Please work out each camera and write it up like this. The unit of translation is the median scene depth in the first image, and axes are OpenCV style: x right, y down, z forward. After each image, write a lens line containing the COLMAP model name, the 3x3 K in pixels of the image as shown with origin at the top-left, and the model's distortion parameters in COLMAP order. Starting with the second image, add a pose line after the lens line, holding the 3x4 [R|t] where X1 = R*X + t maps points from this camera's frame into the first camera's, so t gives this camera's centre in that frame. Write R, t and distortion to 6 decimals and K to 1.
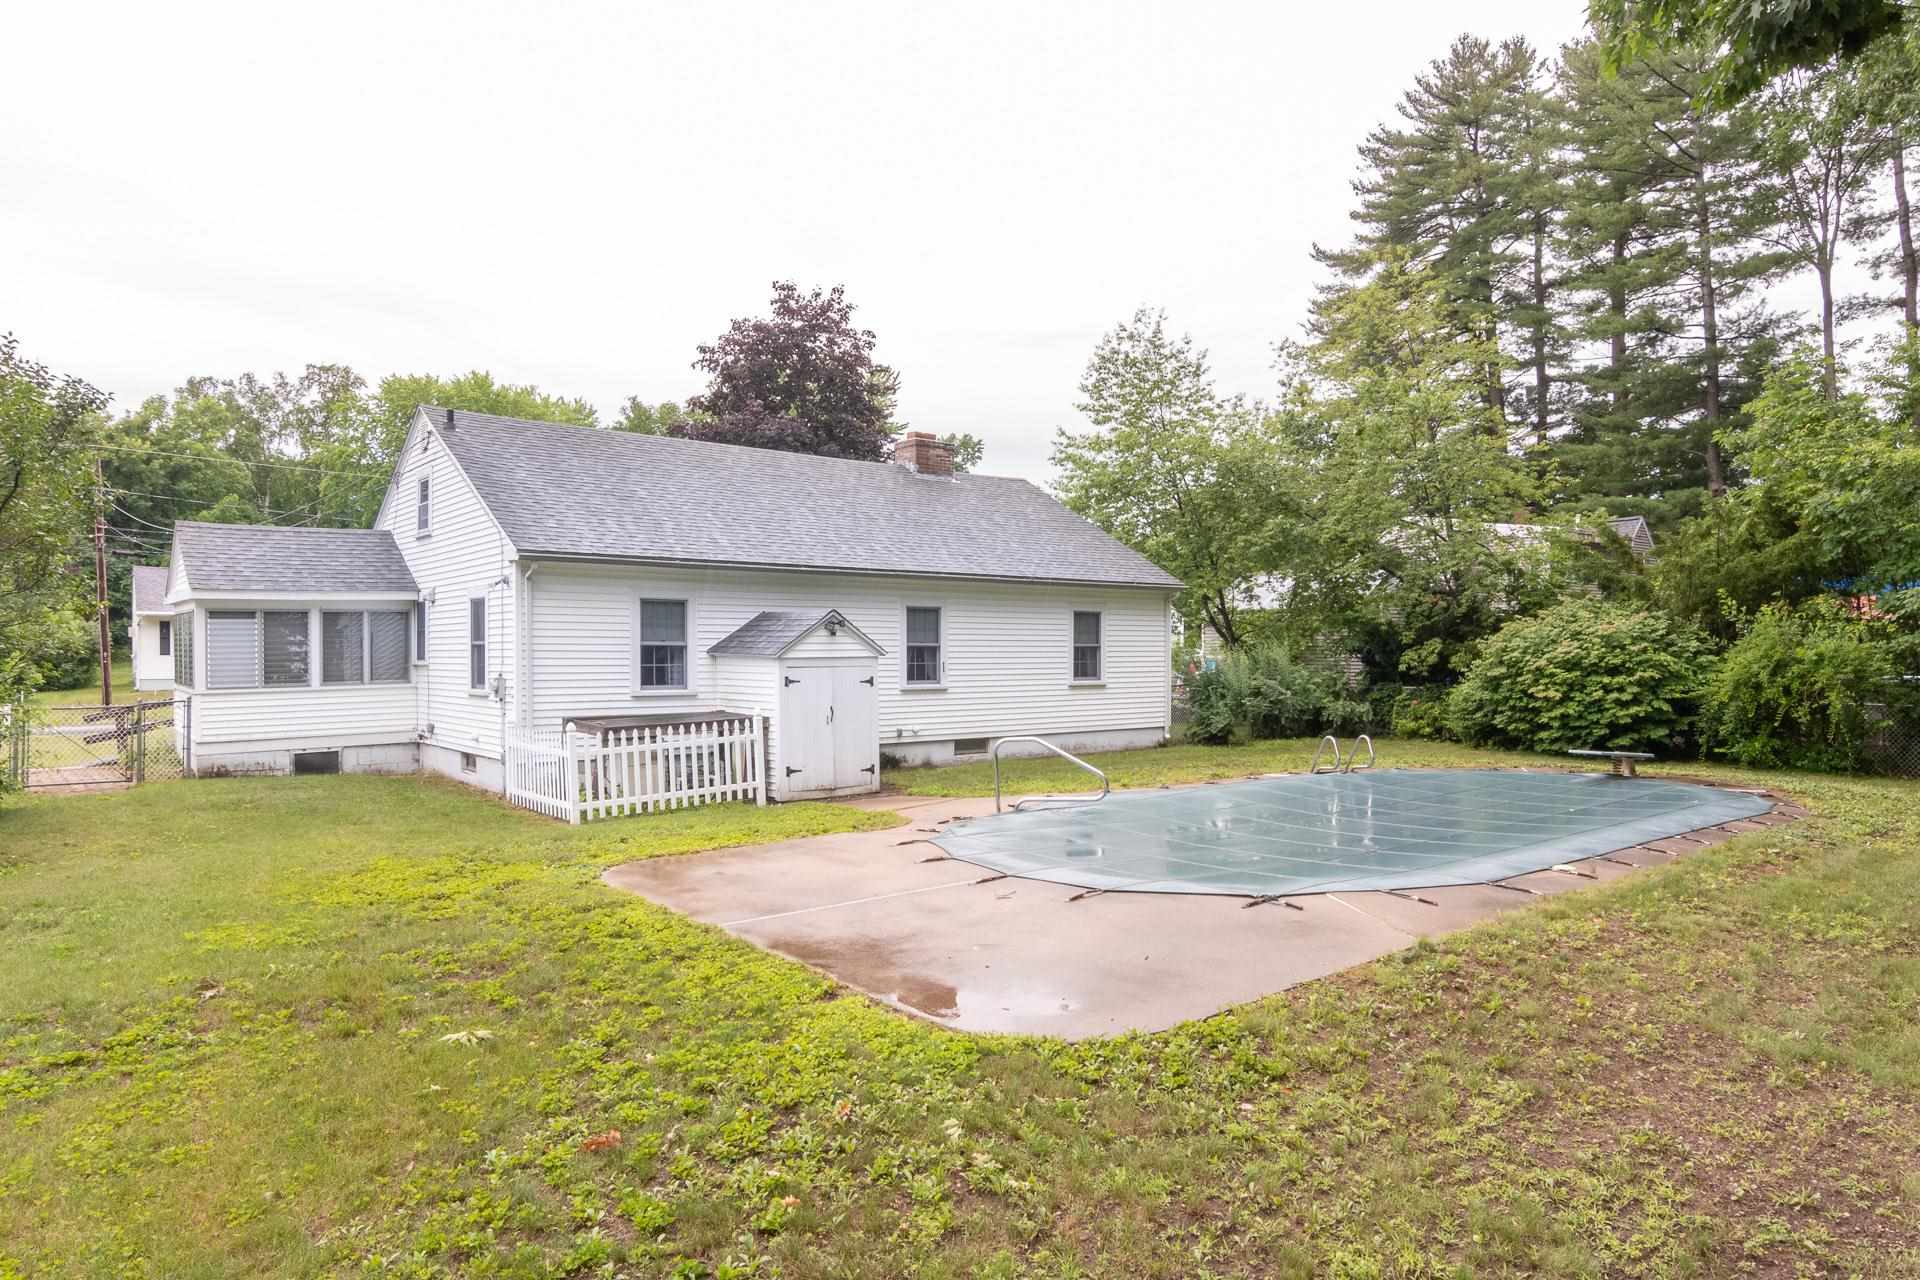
lens RADIAL K [[1430.3, 0, 960.5], [0, 1430.3, 644.1], [0, 0, 1]] dist [0.002133, -0.012636]
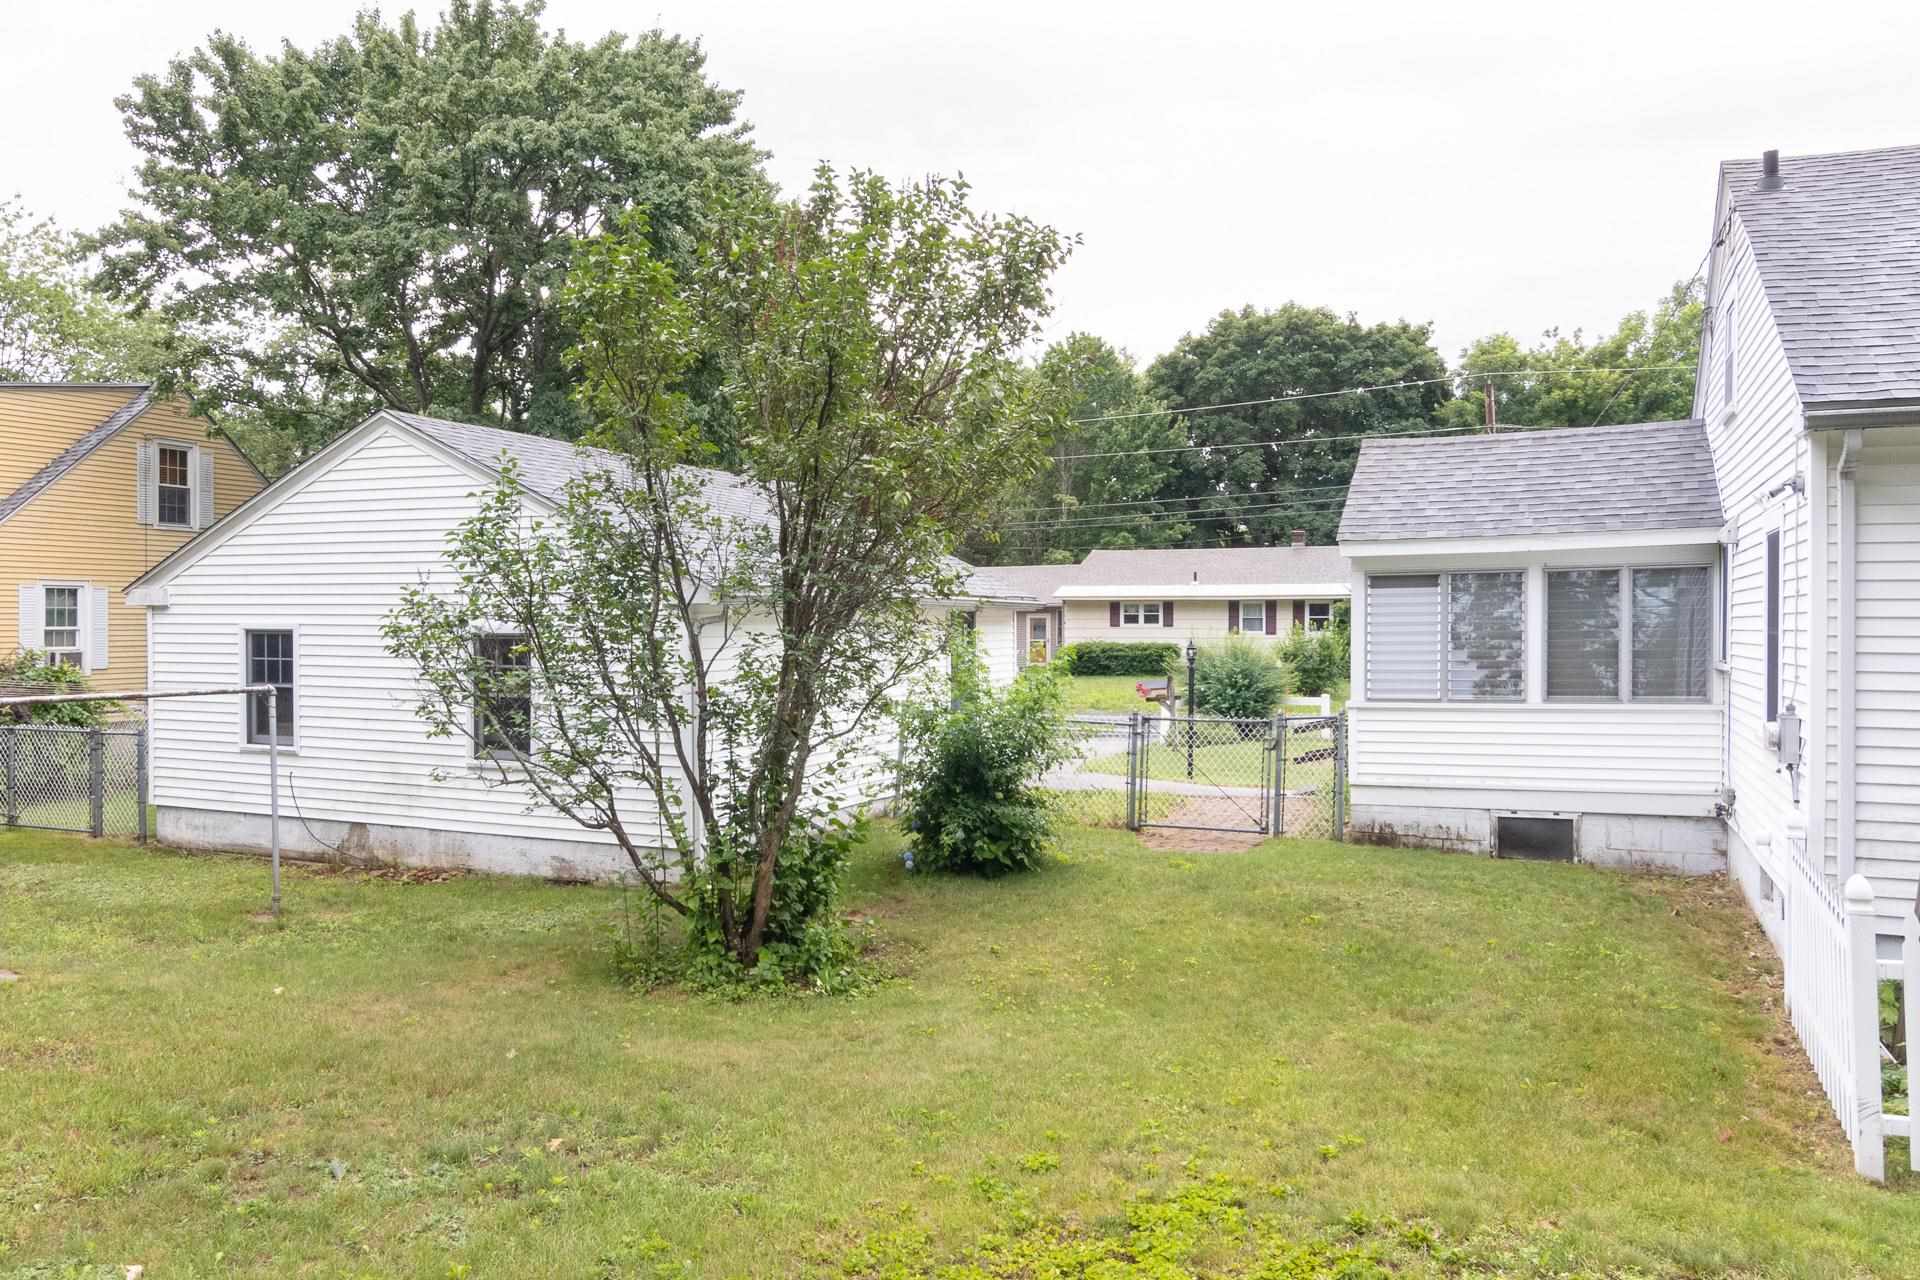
lens RADIAL K [[1430.3, 0, 961.1], [0, 1430.3, 638.5], [0, 0, 1]] dist [0.002133, -0.012636]
pose [[0.483355, 0.012404, -0.875336, -0.061299], [0.005271, 0.999840, 0.017080, -0.006958], [0.875408, -0.012870, 0.483213, 0.517838]]
